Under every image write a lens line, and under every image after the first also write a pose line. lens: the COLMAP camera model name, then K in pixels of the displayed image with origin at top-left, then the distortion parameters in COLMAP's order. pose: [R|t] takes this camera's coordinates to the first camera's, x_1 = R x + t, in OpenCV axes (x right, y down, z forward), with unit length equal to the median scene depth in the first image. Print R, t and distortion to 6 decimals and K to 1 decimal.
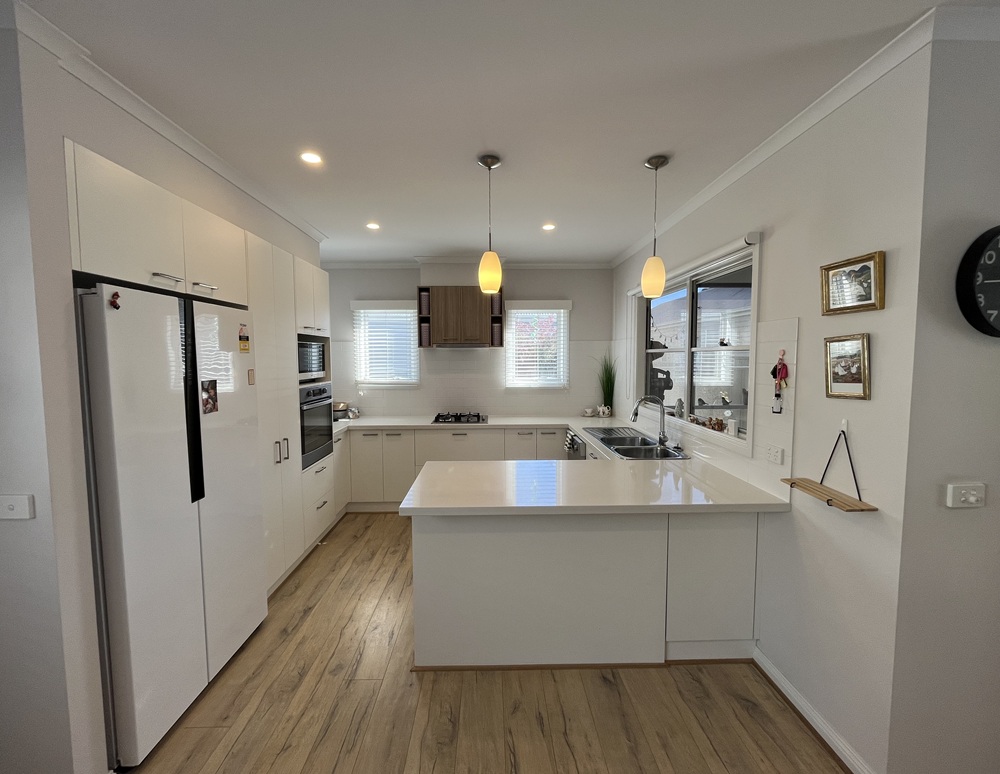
lens RADIAL K [[405.0, 0, 495.7], [0, 405.0, 382.2], [0, 0, 1]] dist [-0.001816, -0.000037]
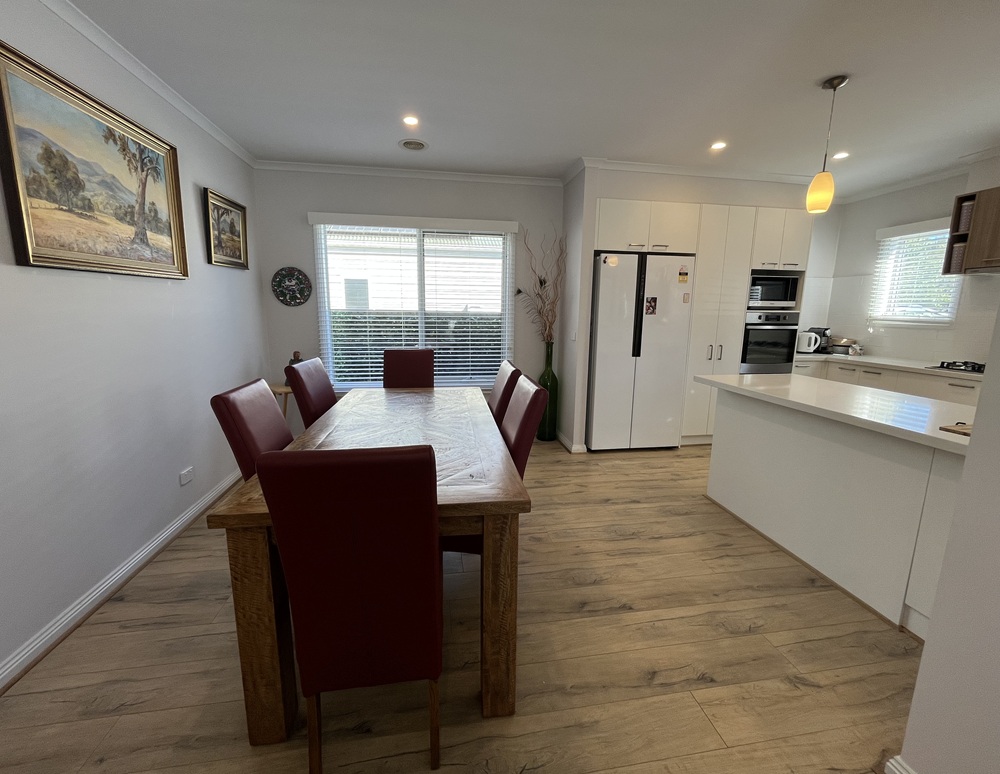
lens RADIAL K [[405.0, 0, 495.7], [0, 405.0, 382.2], [0, 0, 1]] dist [-0.001816, -0.000037]
pose [[0.136800, 0.181324, -0.973862, 1.053882], [-0.075499, 0.982154, 0.172262, 0.108697], [0.987717, 0.049960, 0.148049, 0.009193]]
